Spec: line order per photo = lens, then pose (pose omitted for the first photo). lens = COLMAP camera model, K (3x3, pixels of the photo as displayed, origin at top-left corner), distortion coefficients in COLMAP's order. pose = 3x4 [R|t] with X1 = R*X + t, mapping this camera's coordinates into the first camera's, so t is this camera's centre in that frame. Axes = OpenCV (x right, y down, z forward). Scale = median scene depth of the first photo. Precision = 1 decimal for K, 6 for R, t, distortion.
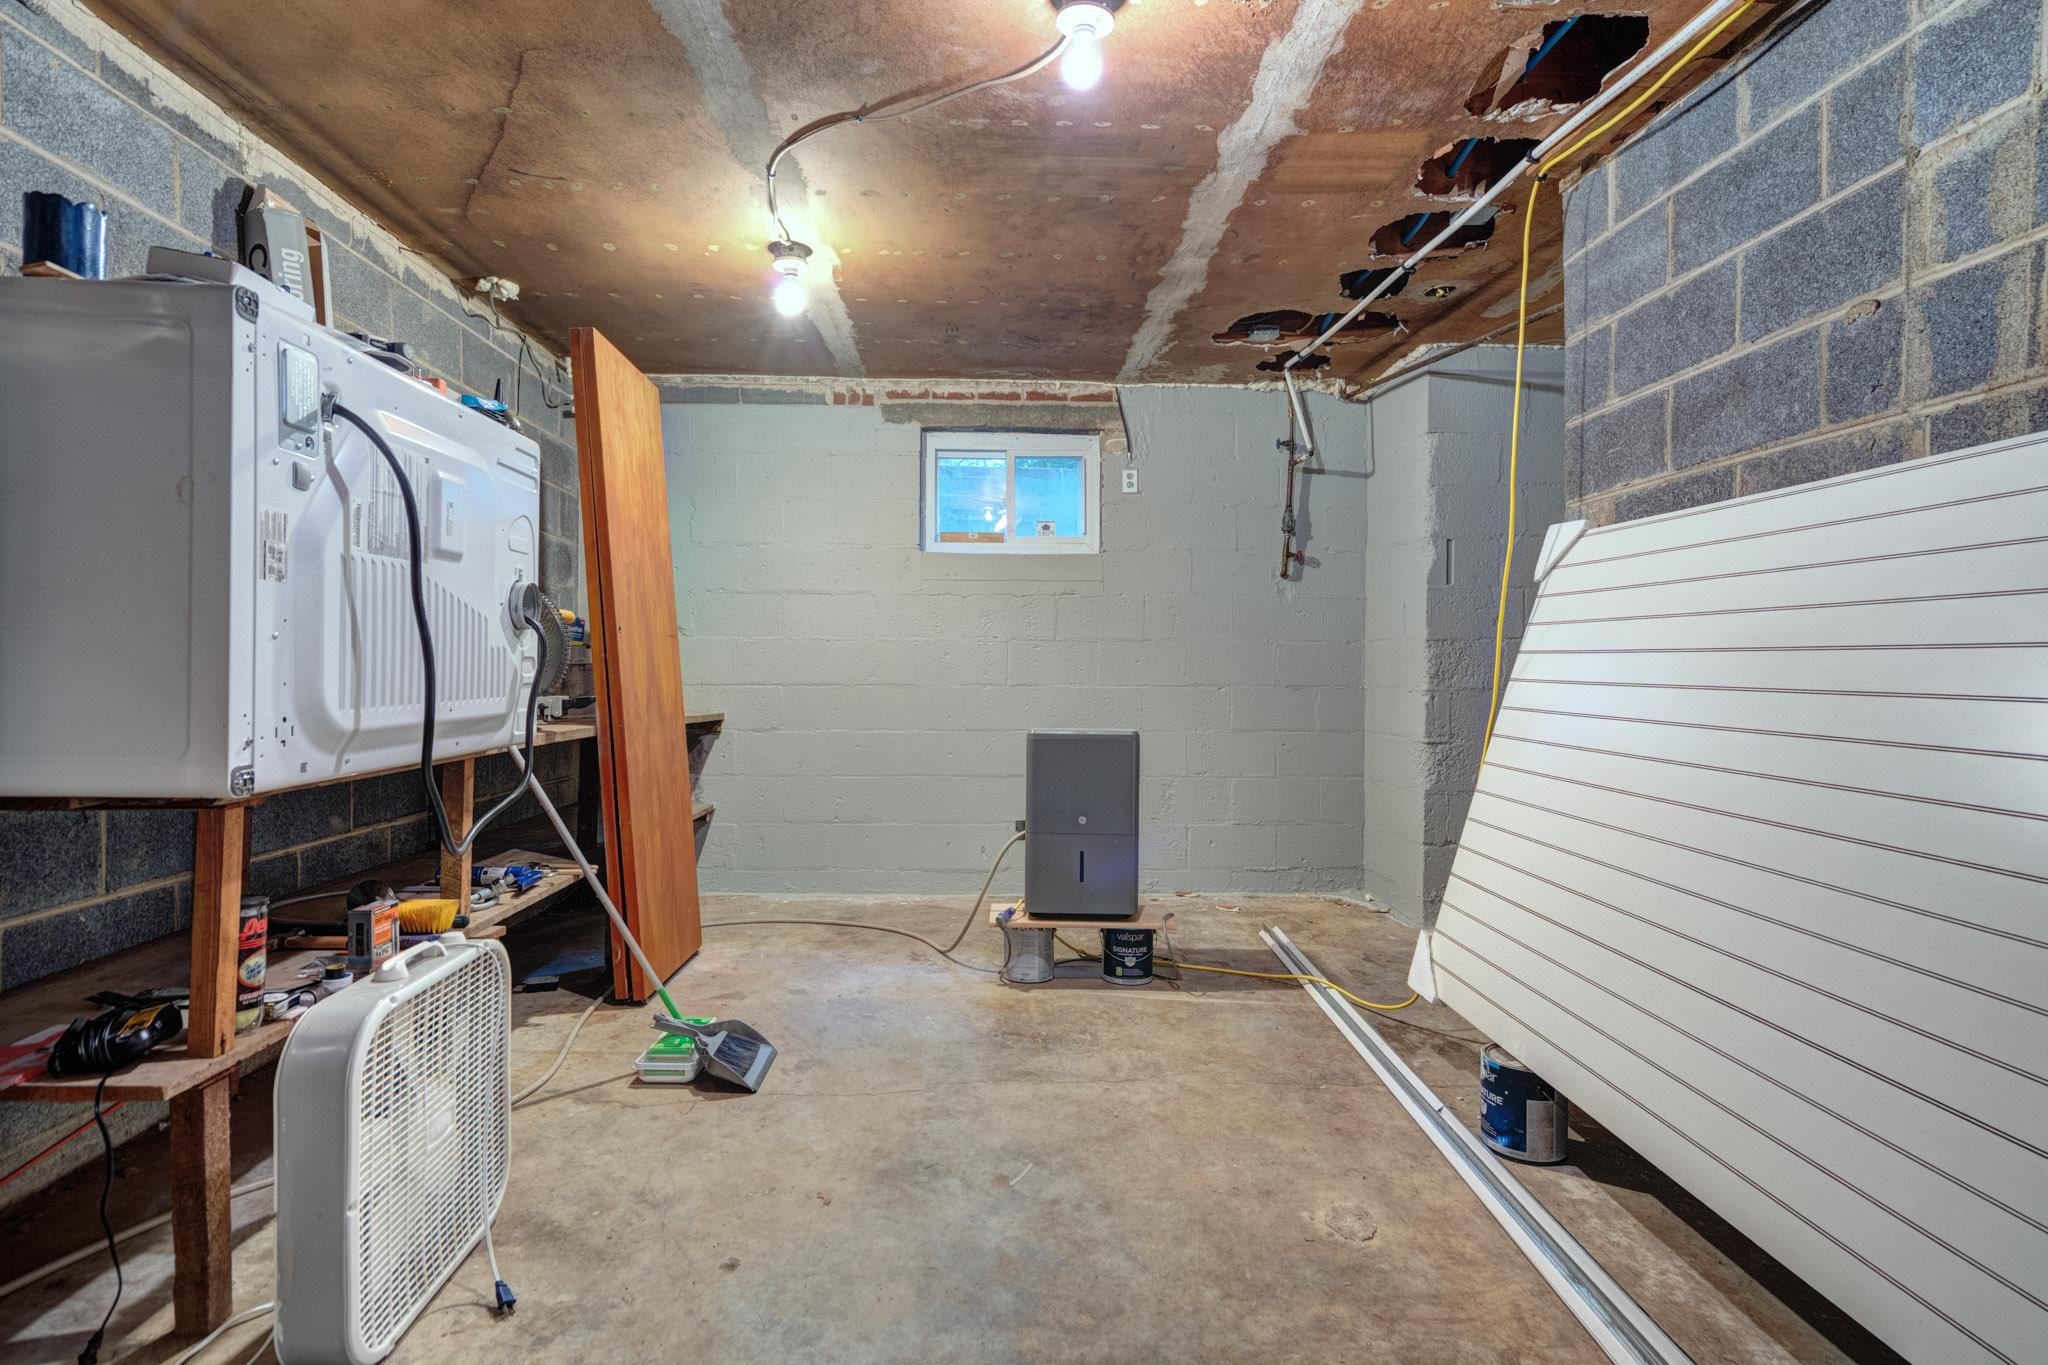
lens RADIAL K [[1011.4, 0, 1022.0], [0, 1011.4, 663.0], [0, 0, 1]] dist [0.026798, -0.003155]
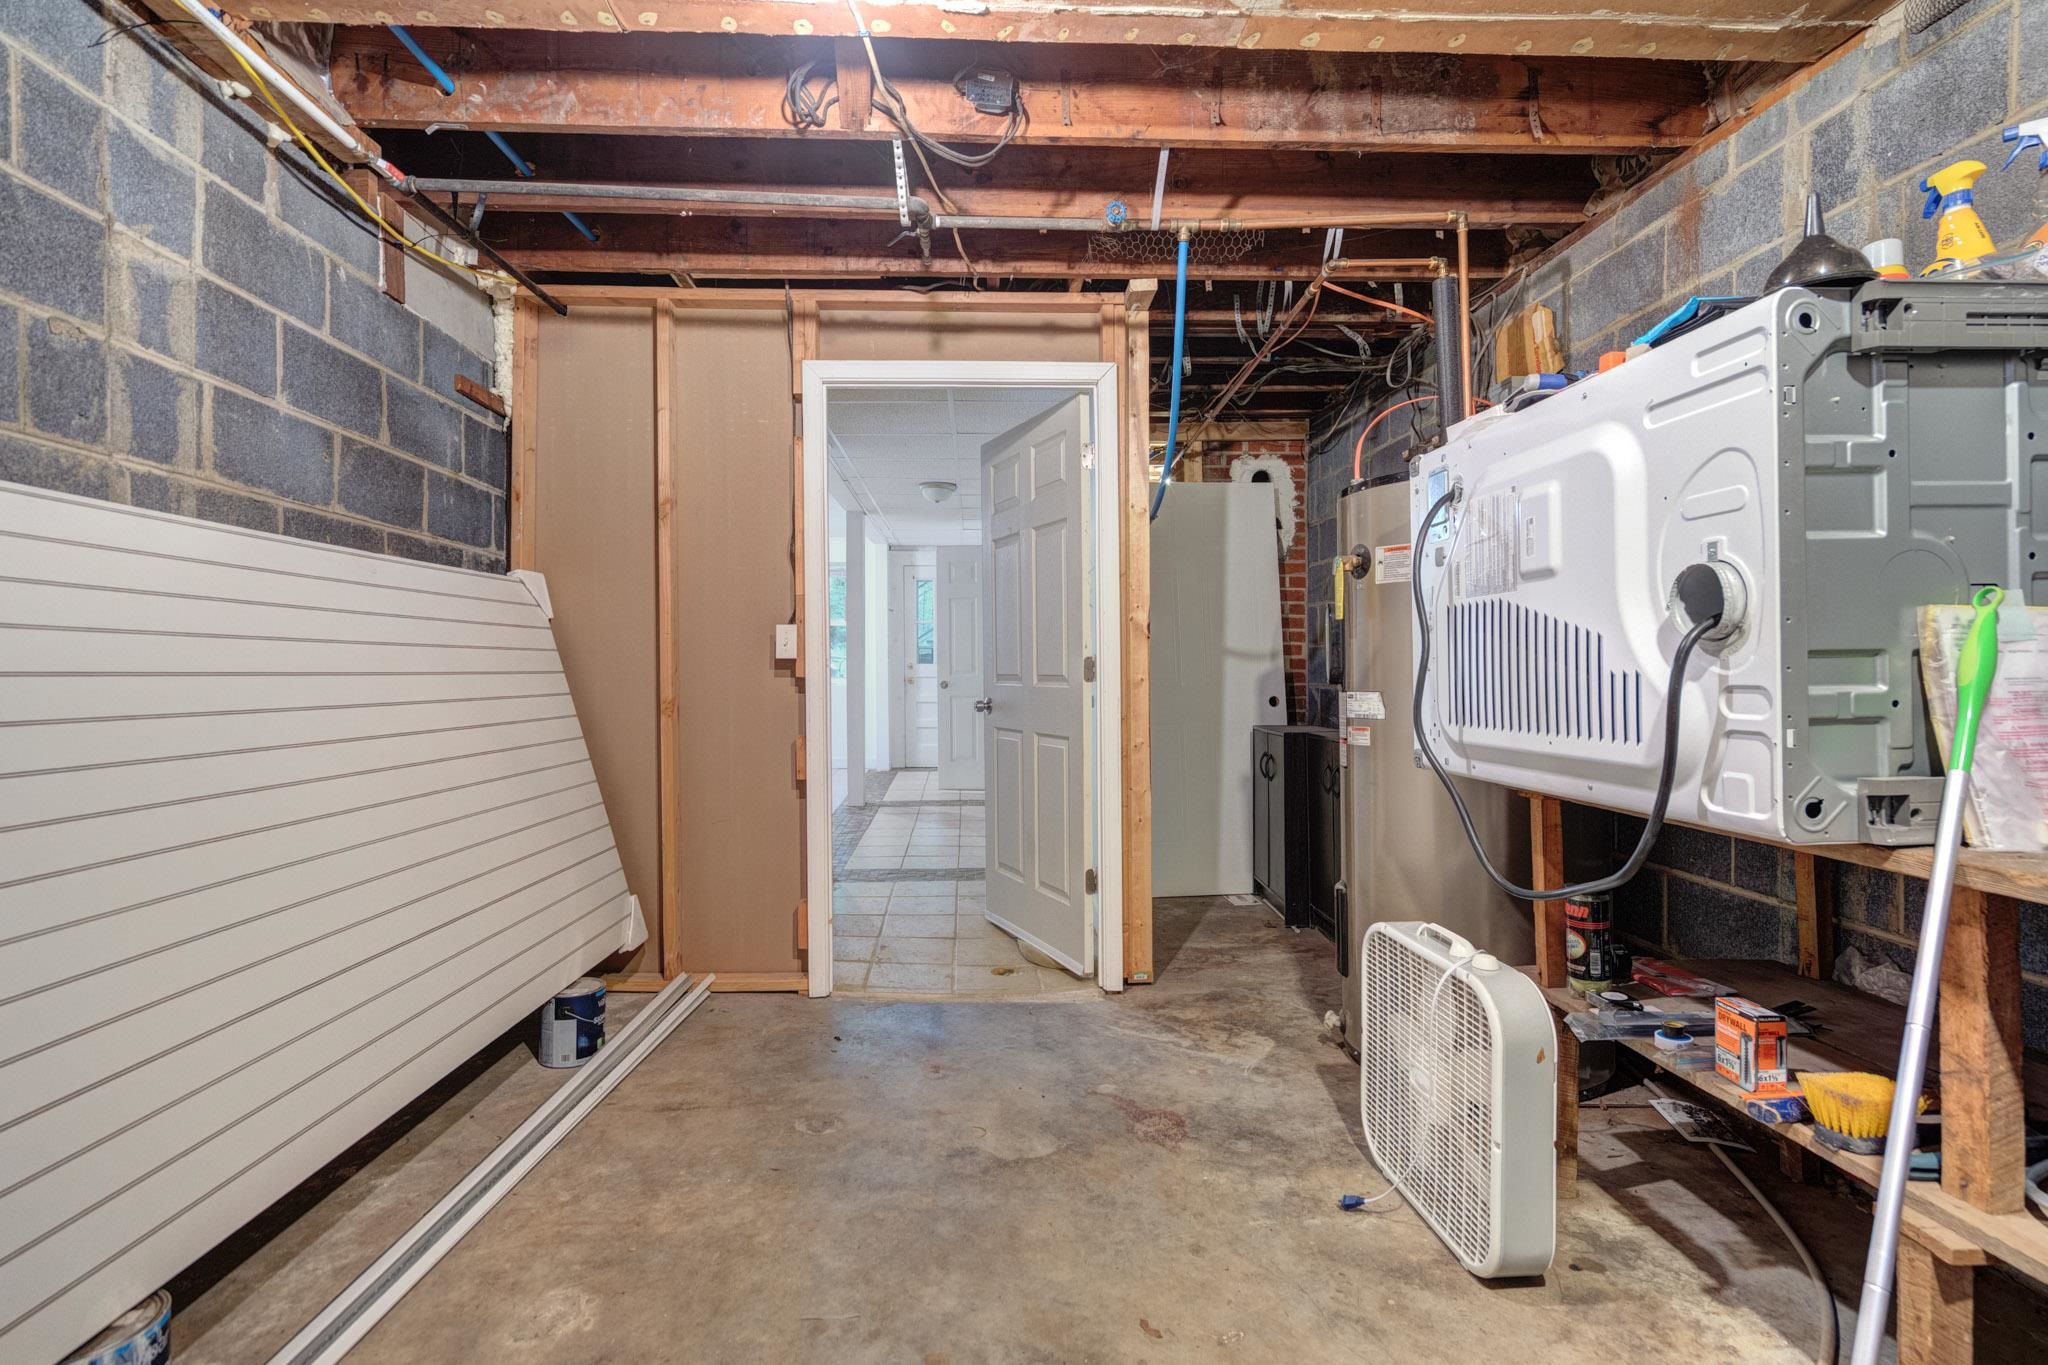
lens RADIAL K [[1011.4, 0, 1016.6], [0, 1011.4, 667.8], [0, 0, 1]] dist [0.026798, -0.003155]
pose [[-0.999996, -0.001364, -0.002548, -0.091366], [-0.001351, 0.999987, -0.004930, -0.016690], [0.002554, -0.004927, -0.999985, 2.079186]]
